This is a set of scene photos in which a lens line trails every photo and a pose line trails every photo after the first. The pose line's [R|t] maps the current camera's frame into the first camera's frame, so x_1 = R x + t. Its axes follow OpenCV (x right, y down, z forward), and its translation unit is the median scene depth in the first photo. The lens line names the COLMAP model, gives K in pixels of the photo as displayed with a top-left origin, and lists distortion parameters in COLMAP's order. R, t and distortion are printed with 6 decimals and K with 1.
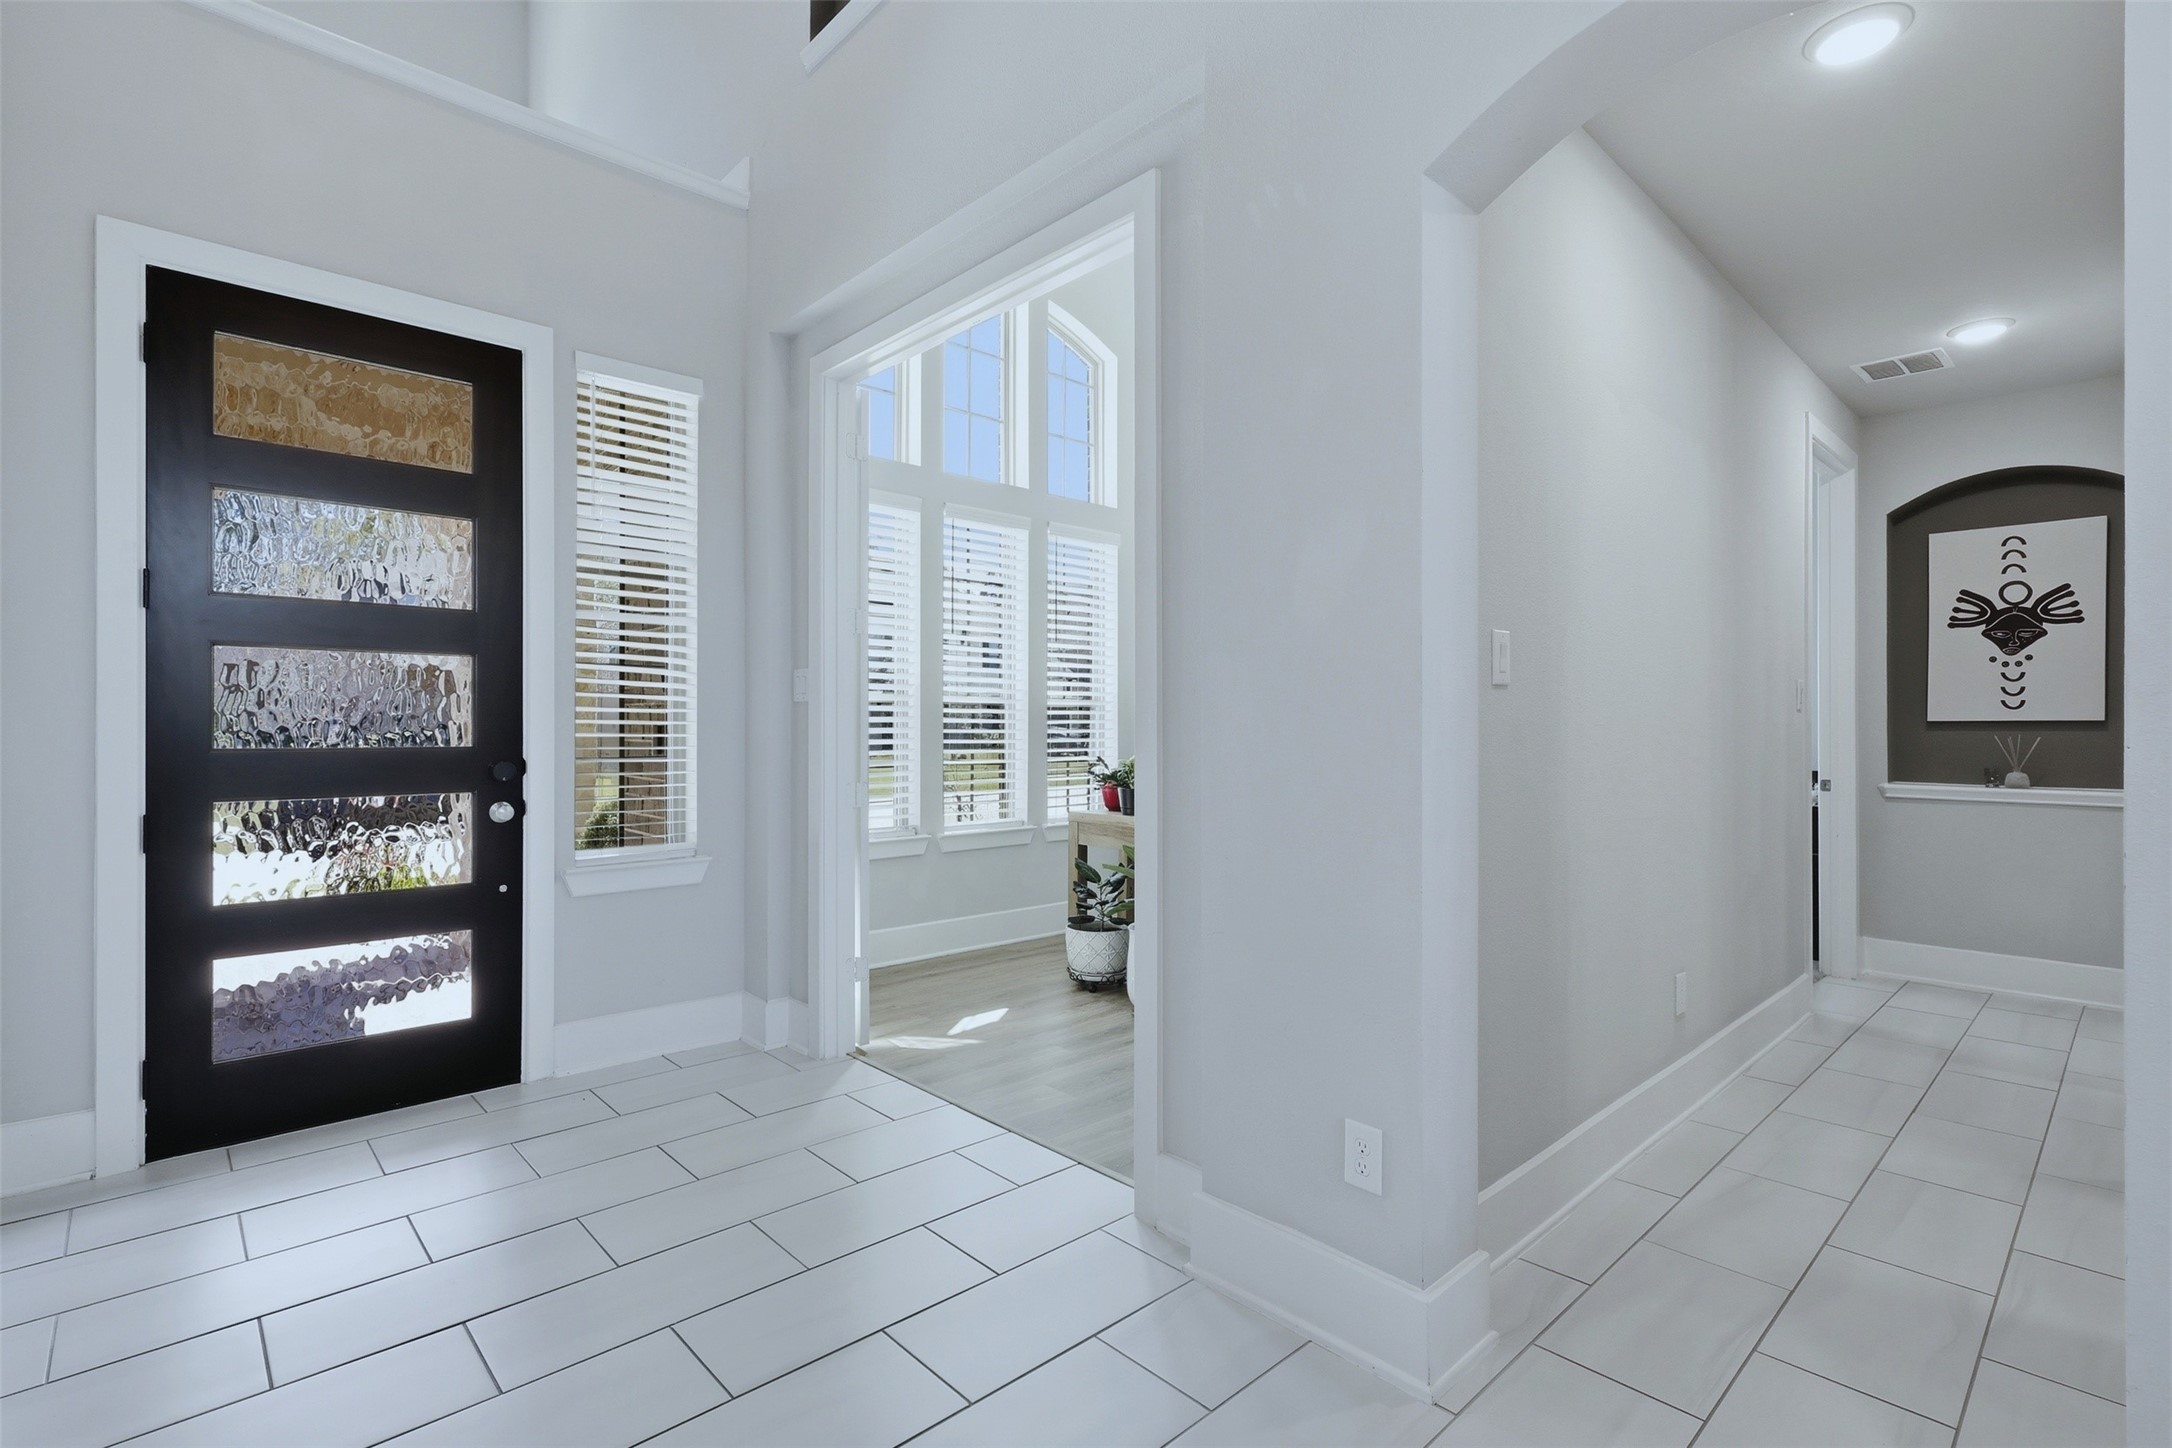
lens RADIAL K [[989.1, 0, 1078.5], [0, 989.1, 742.0], [0, 0, 1]] dist [-0.002756, 0.001323]
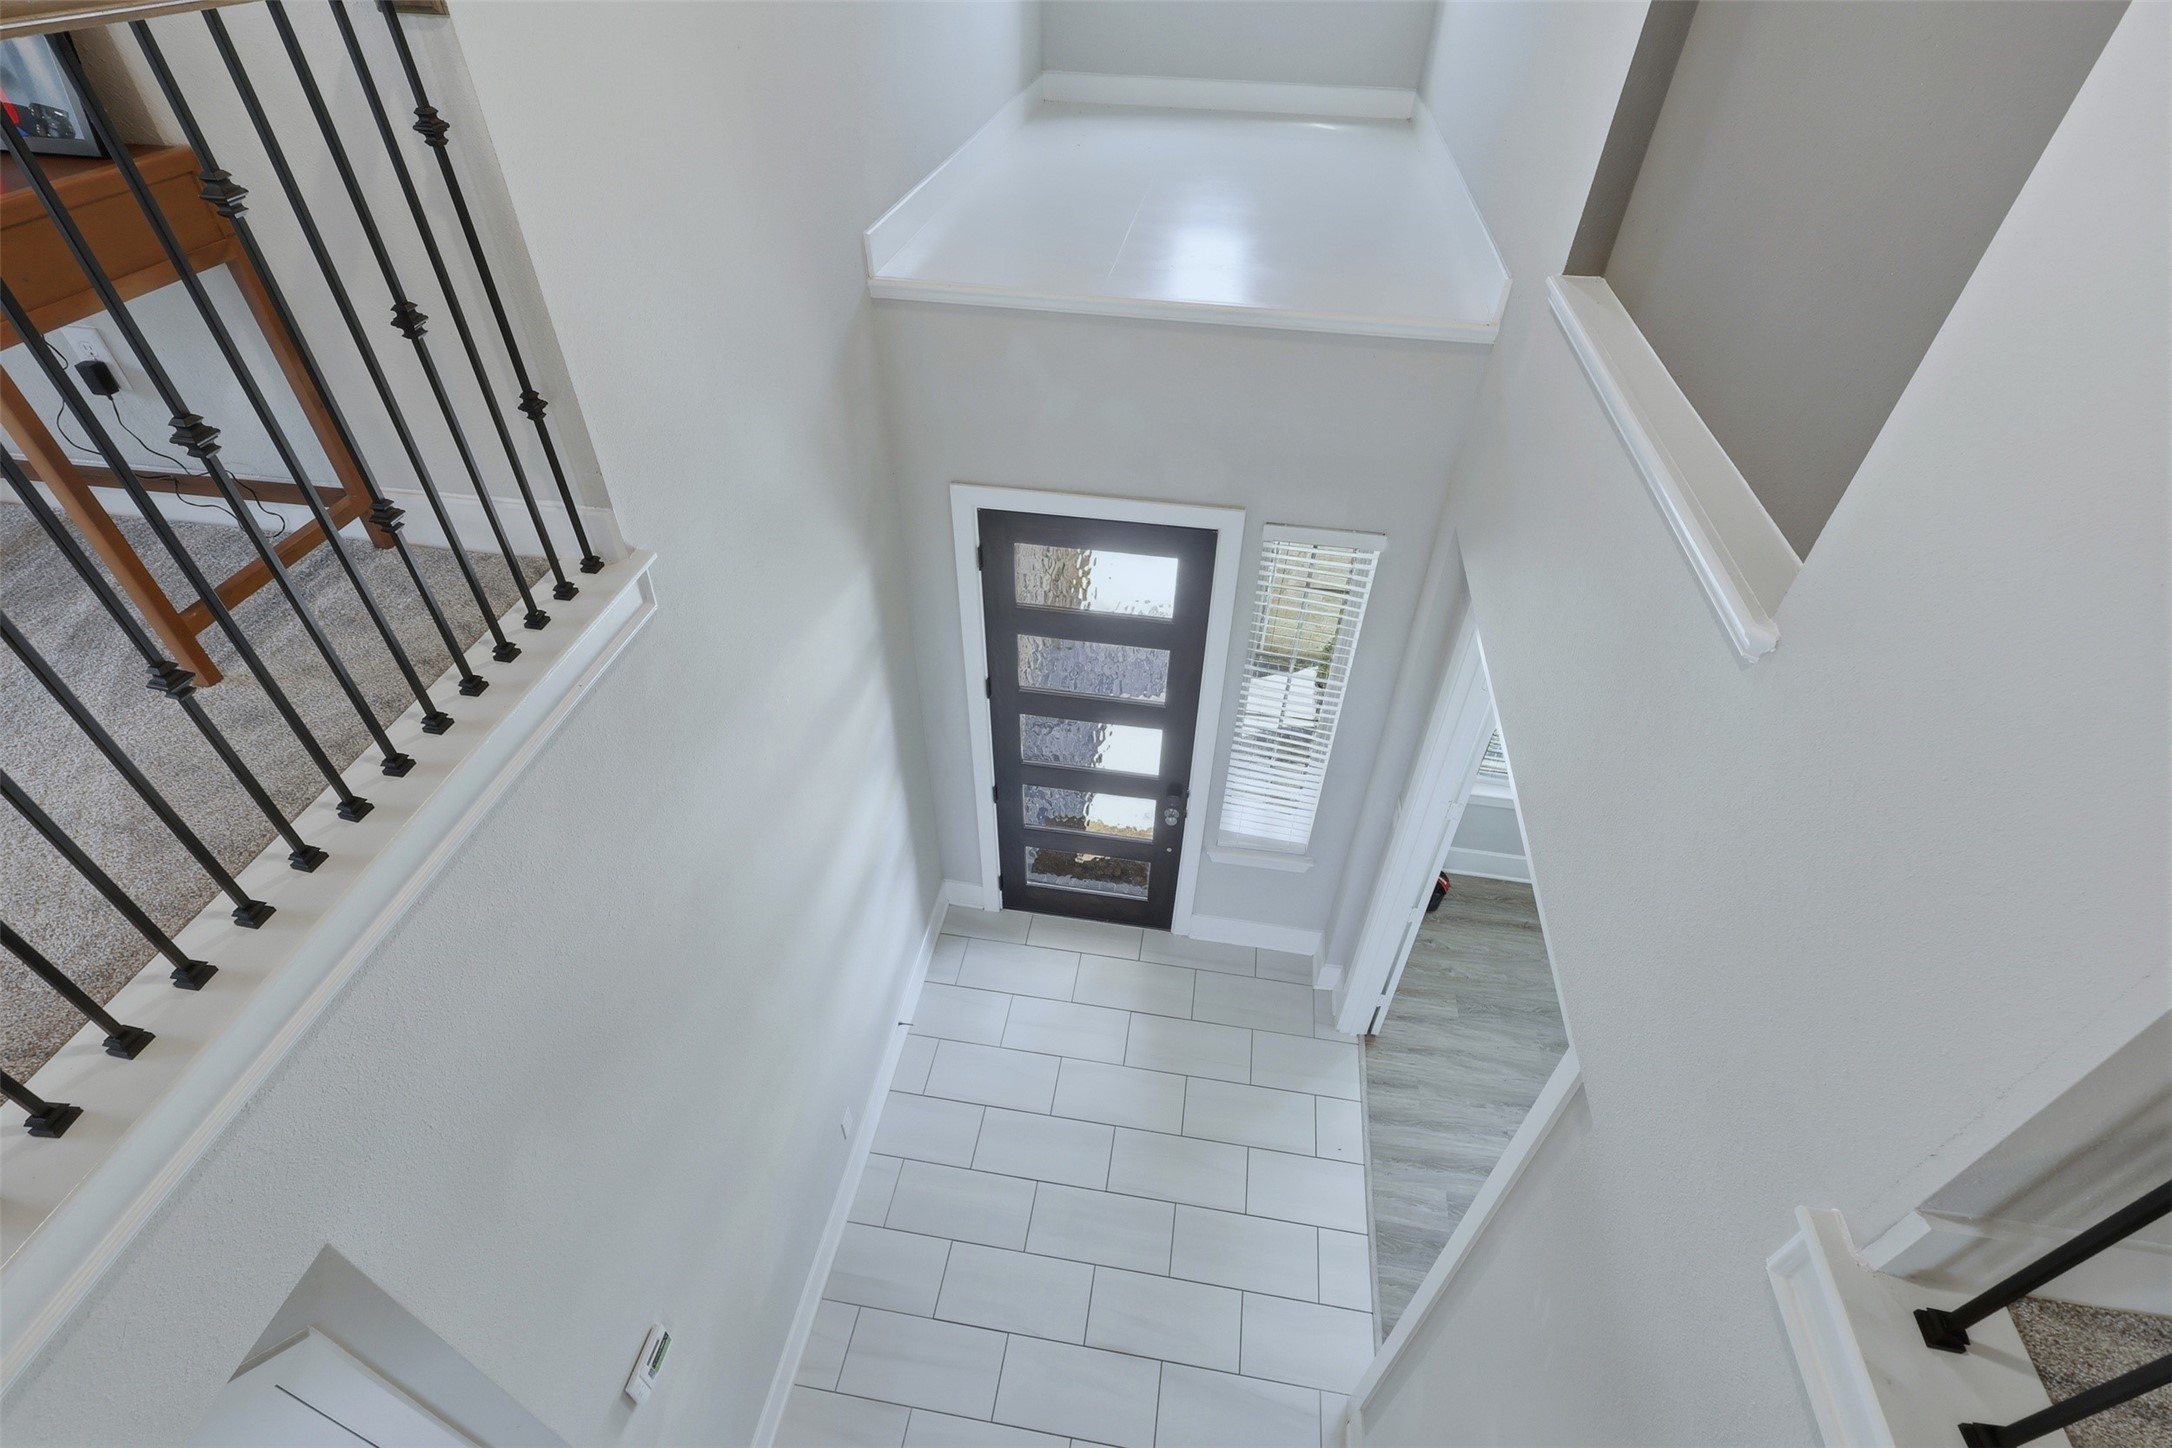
lens RADIAL K [[989.1, 0, 1078.5], [0, 989.1, 742.0], [0, 0, 1]] dist [-0.002756, 0.001323]
pose [[0.780415, 0.420226, -0.462993, -0.064511], [-0.011696, 0.750160, 0.661153, -1.036664], [0.625153, -0.510559, 0.590350, 0.109729]]
